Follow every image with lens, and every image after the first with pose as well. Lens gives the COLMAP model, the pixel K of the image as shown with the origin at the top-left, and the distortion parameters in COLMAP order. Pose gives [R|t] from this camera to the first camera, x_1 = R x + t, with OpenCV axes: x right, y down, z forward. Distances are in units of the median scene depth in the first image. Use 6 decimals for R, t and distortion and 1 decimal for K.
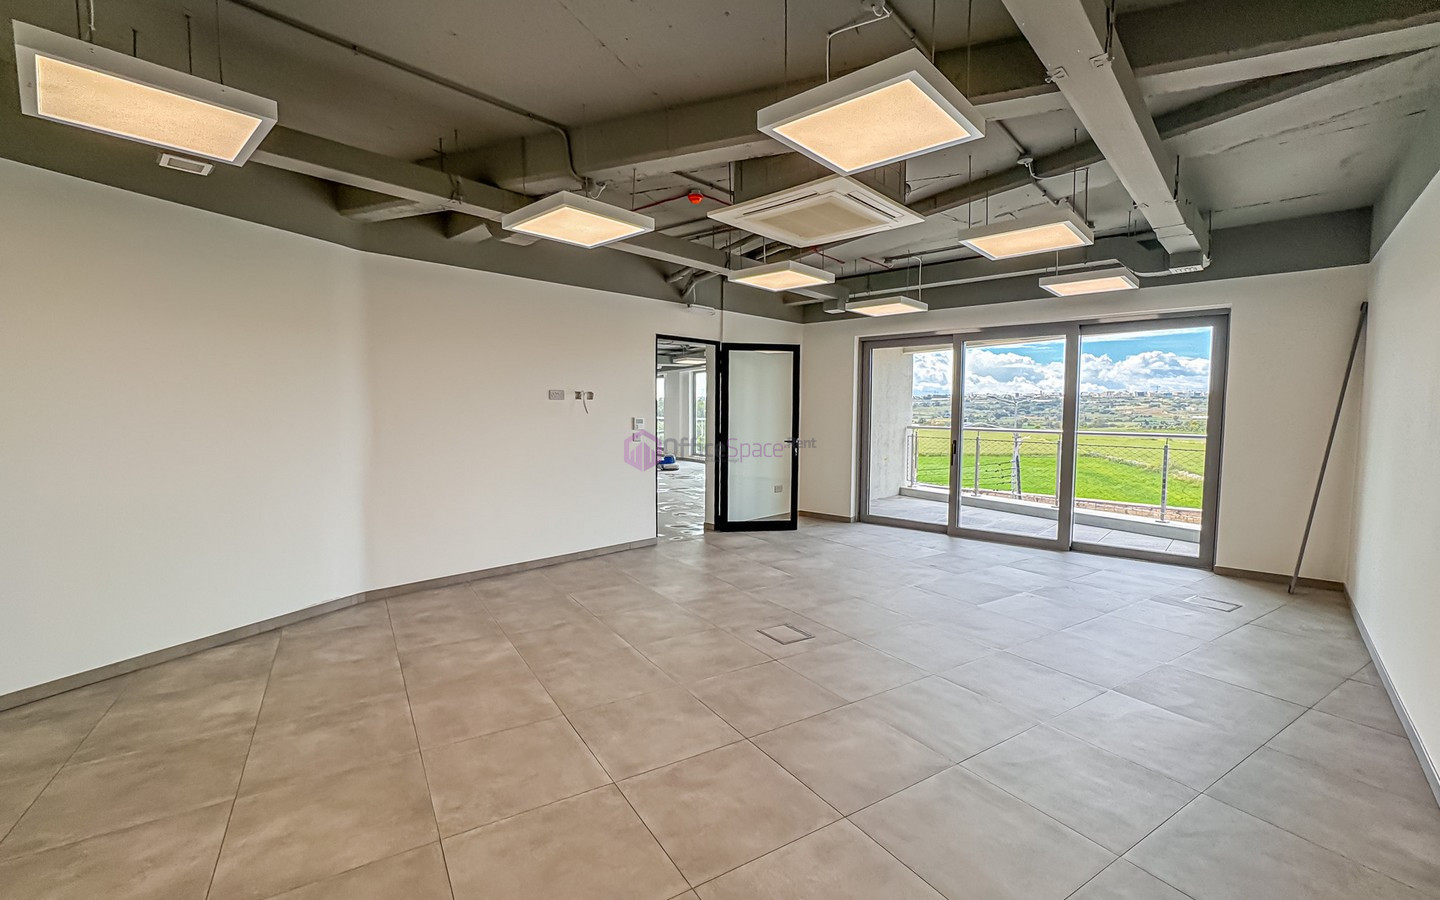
lens RADIAL K [[613.5, 0, 720.0], [0, 613.5, 450.0], [0, 0, 1]] dist [-0.044614, 0.023092]
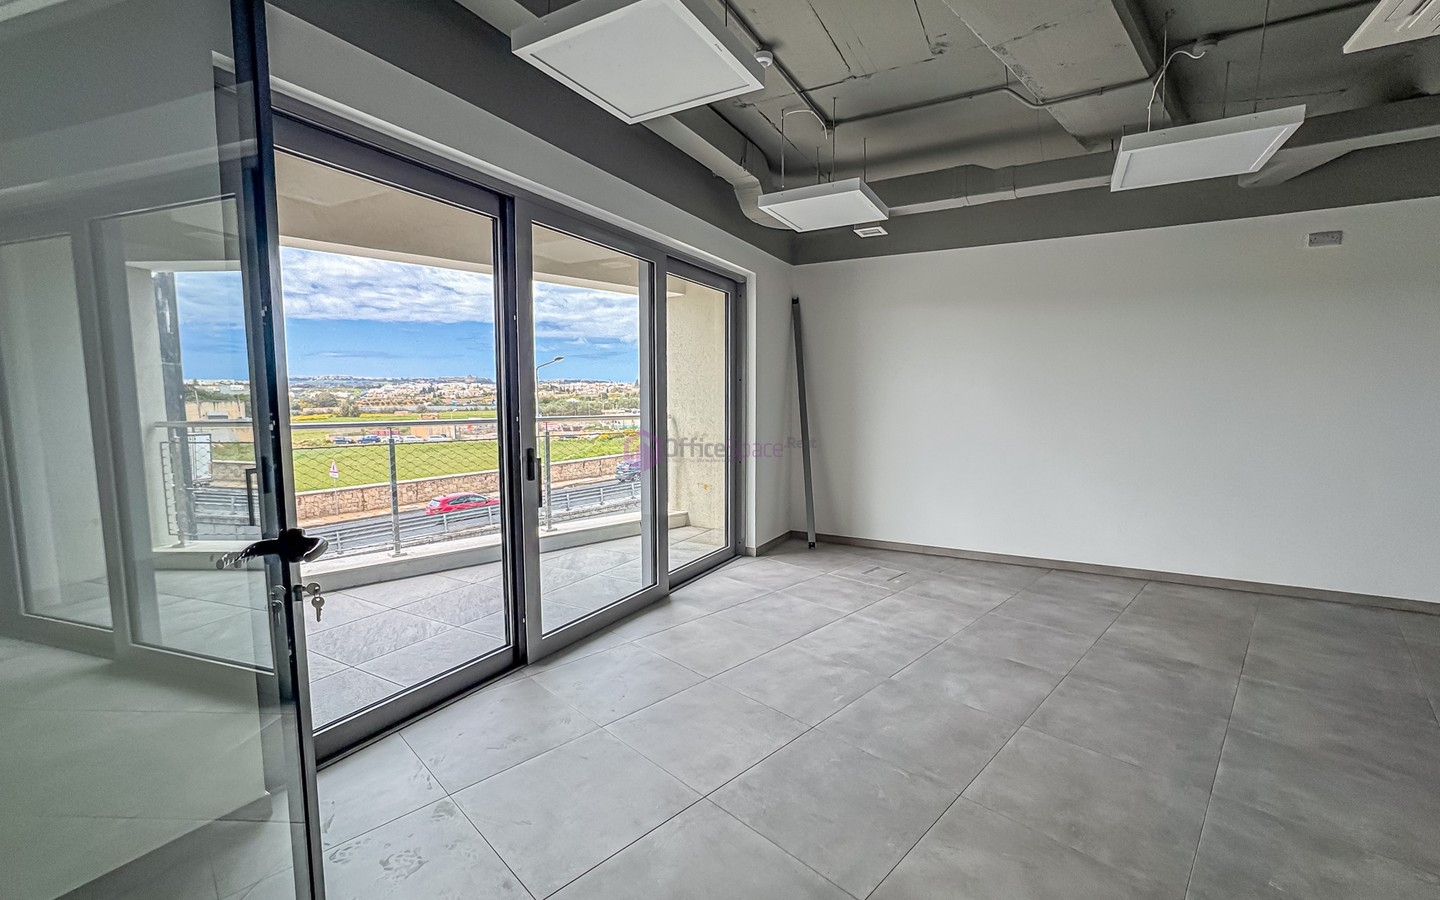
lens RADIAL K [[613.5, 0, 720.0], [0, 613.5, 450.0], [0, 0, 1]] dist [-0.044614, 0.023092]
pose [[-0.237517, -0.092896, 0.966931, -0.072281], [0.061010, 0.992025, 0.110293, -0.059873], [-0.969466, 0.085189, -0.229955, 1.068722]]
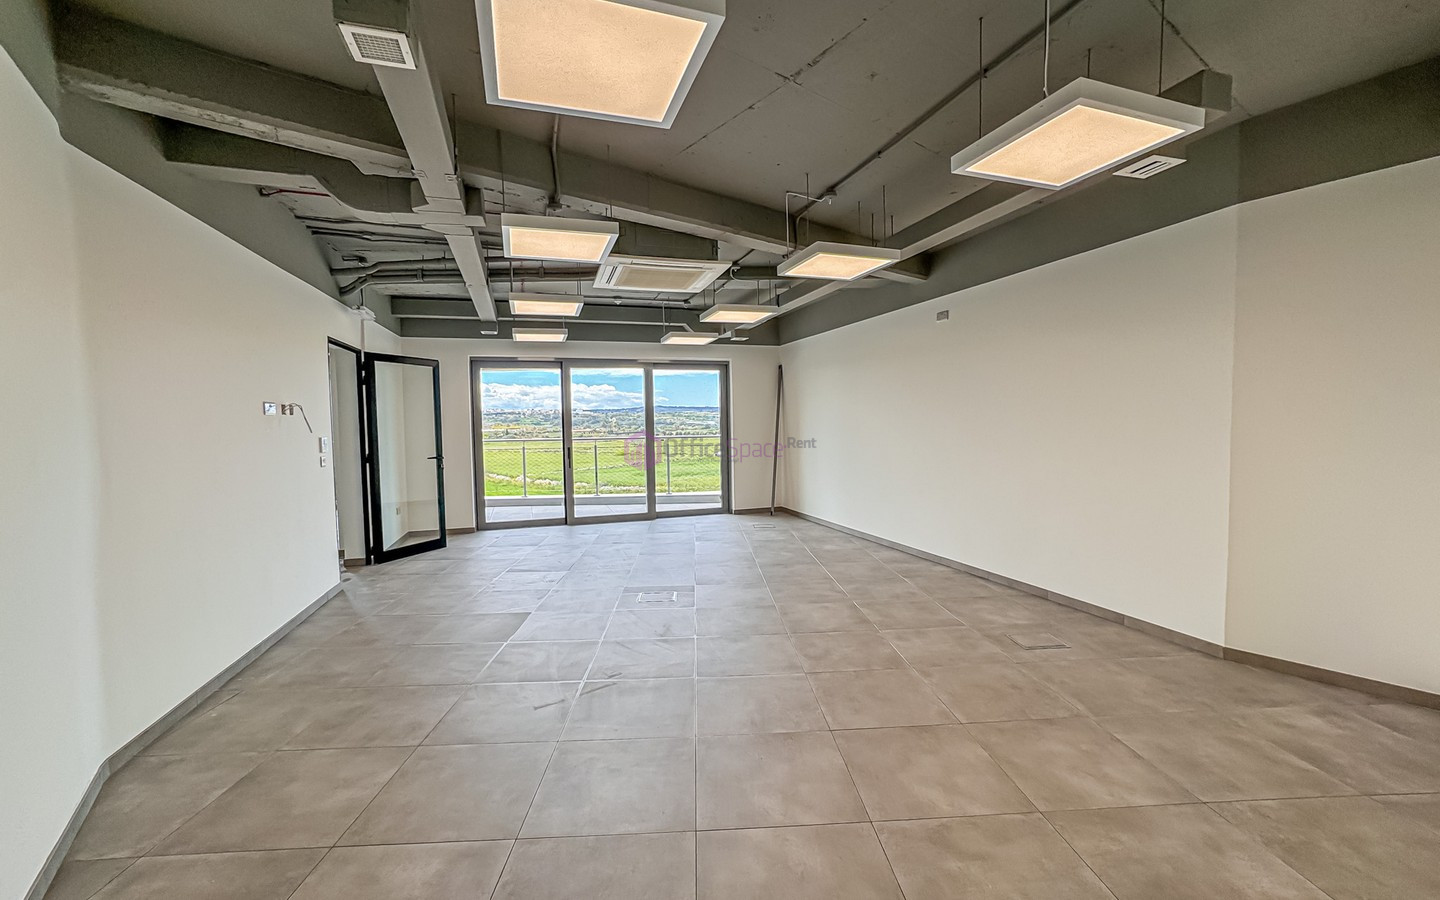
lens RADIAL K [[582.1, 0, 720.0], [0, 582.1, 450.0], [0, 0, 1]] dist [-0.040604, 0.017935]
pose [[0.488723, -0.053992, 0.870767, -0.540235], [0.076972, 0.996860, 0.018610, -0.010078], [-0.869037, 0.057930, 0.491344, 0.171883]]
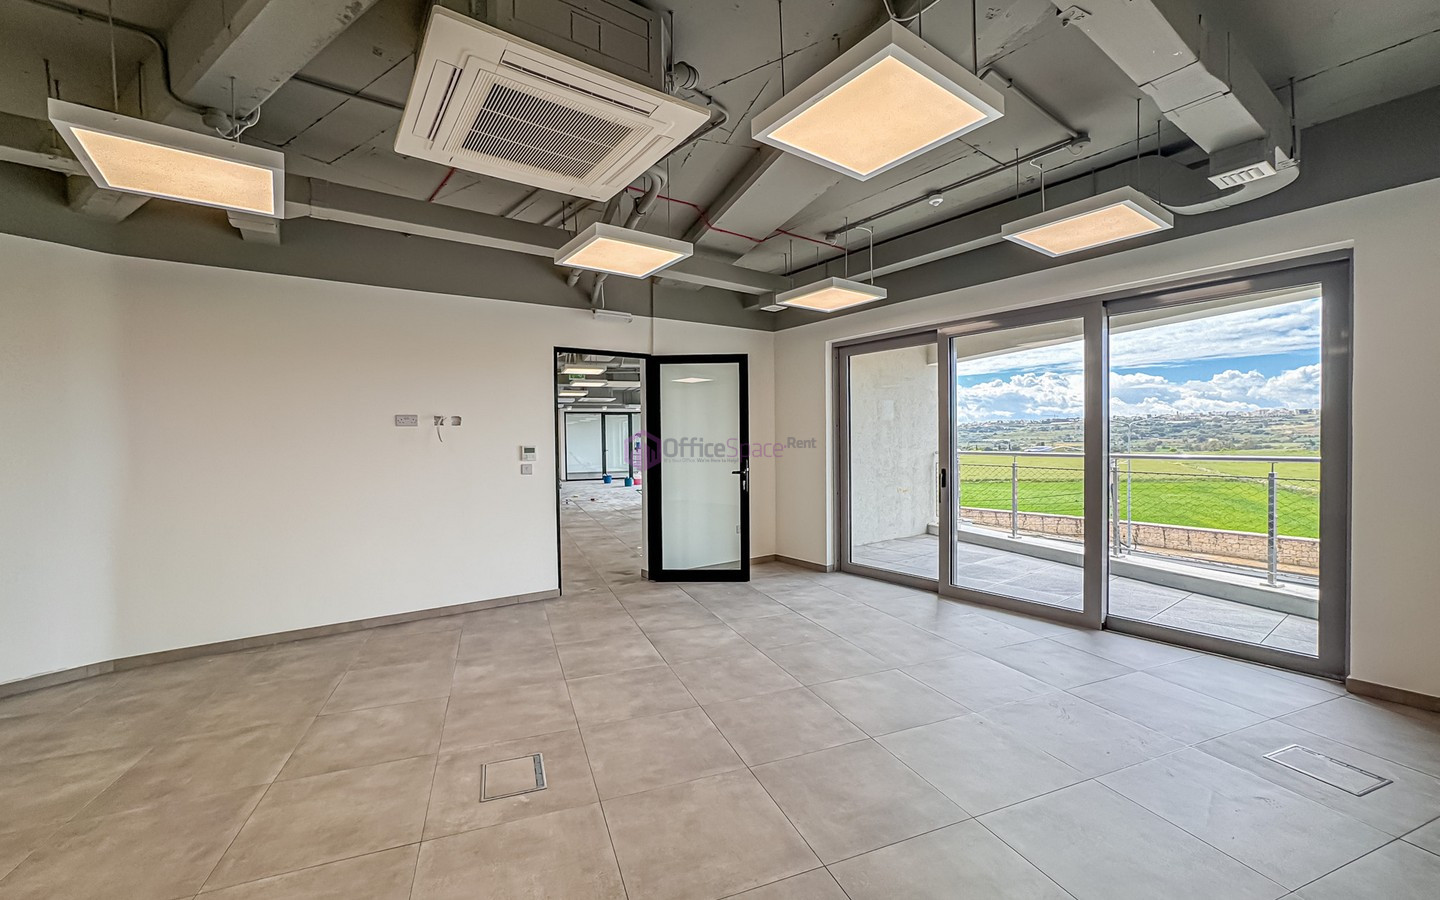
lens RADIAL K [[582.1, 0, 720.0], [0, 582.1, 450.0], [0, 0, 1]] dist [-0.040604, 0.017935]
pose [[0.981757, -0.015554, -0.189505, 0.276177], [0.006542, 0.998822, -0.048085, -0.007356], [0.190029, 0.045968, 0.980702, 0.272047]]
